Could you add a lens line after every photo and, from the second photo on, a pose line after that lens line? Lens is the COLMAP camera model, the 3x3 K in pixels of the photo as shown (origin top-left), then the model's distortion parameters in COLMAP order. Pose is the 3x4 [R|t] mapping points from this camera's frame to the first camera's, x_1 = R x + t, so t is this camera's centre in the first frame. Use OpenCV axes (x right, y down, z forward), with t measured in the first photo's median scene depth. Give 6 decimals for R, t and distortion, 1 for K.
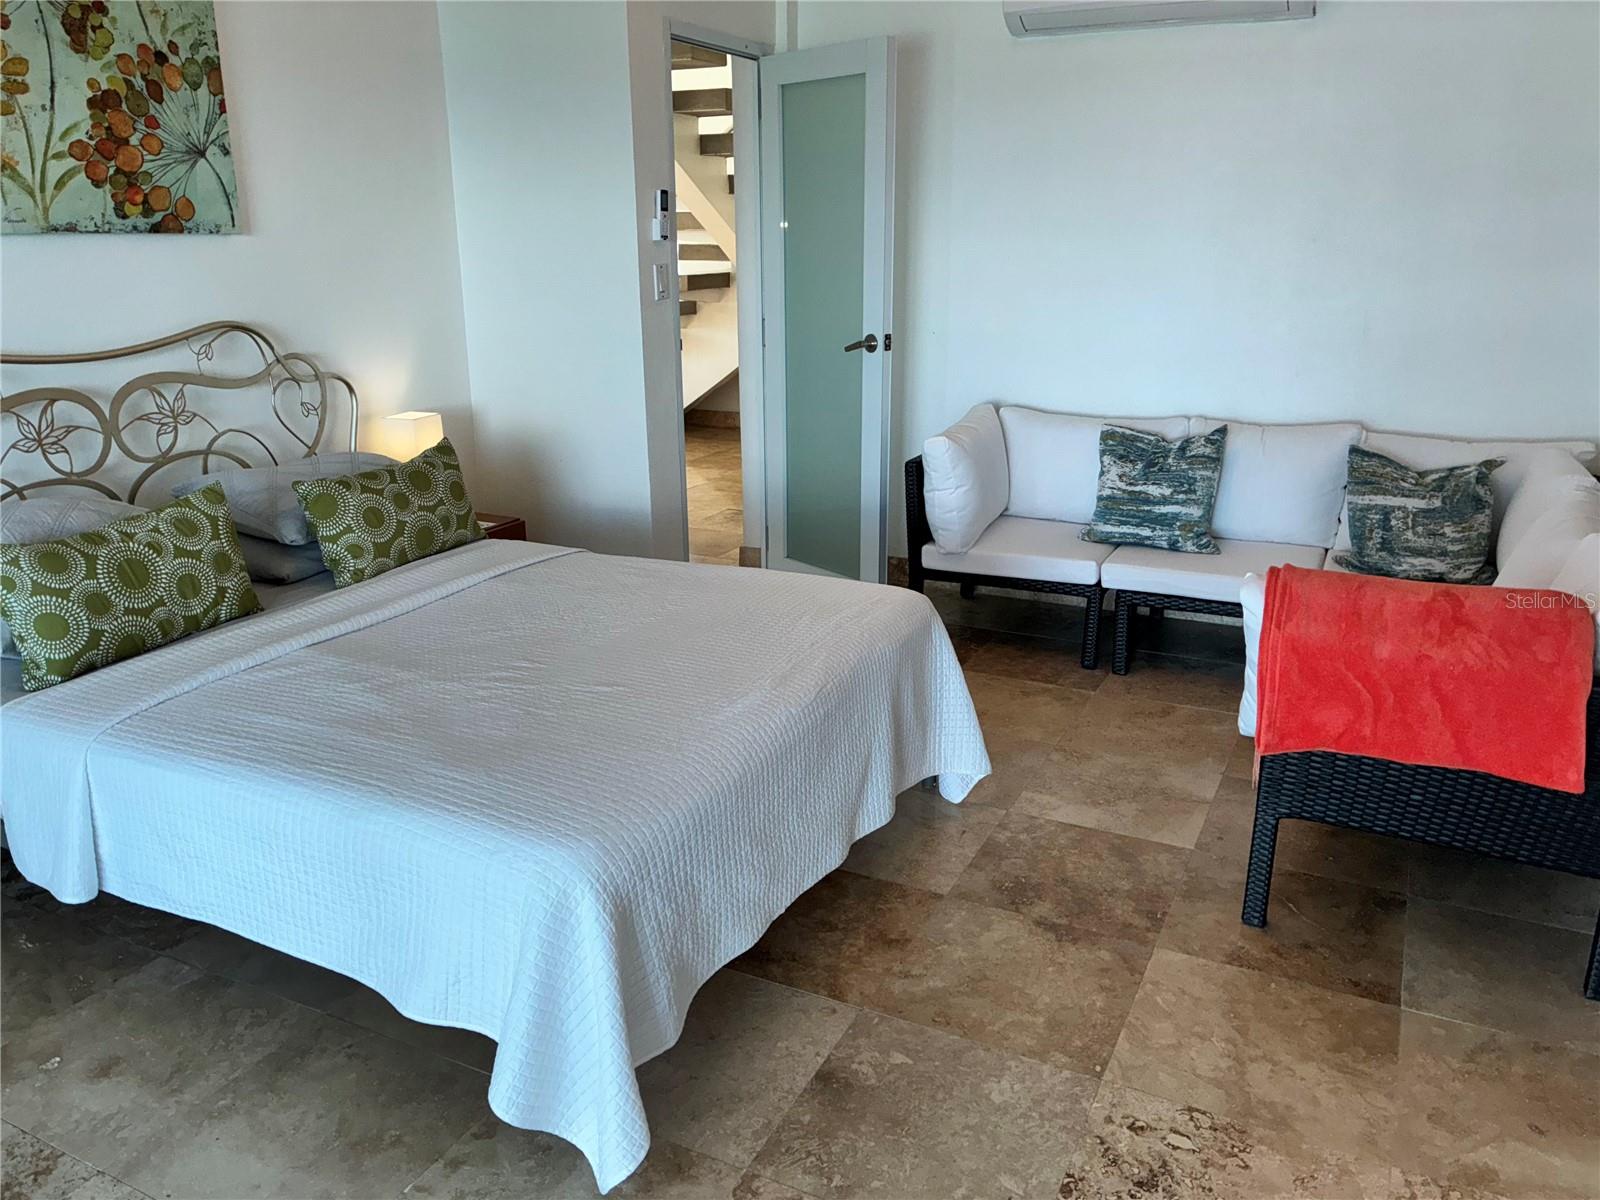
lens RADIAL K [[1214.2, 0, 815.8], [0, 1214.2, 598.3], [0, 0, 1]] dist [0.064793, -0.082951]
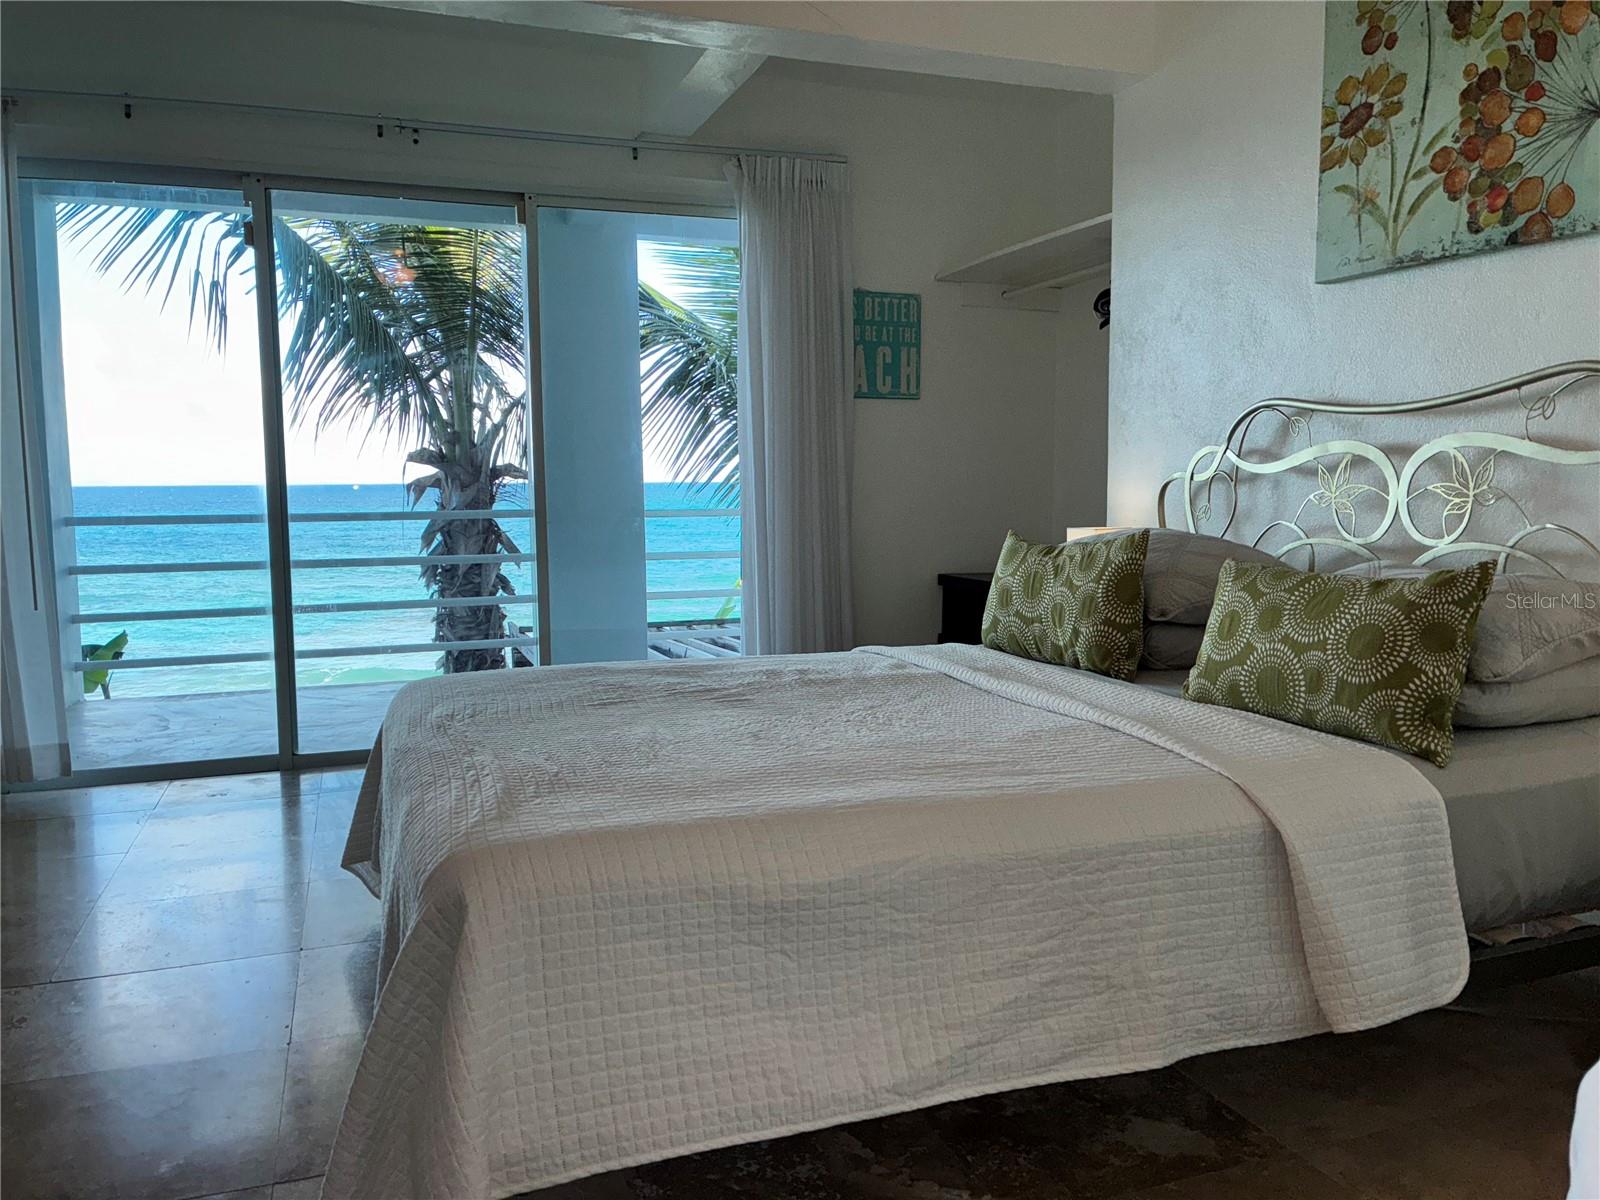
lens RADIAL K [[1203.1, 0, 800.0], [0, 1203.1, 600.0], [0, 0, 1]] dist [0.076067, -0.106786]
pose [[-0.686676, 0.080680, -0.722473, 0.311499], [-0.206091, 0.931445, 0.299895, -0.245952], [0.697139, 0.354826, -0.622973, 1.313266]]
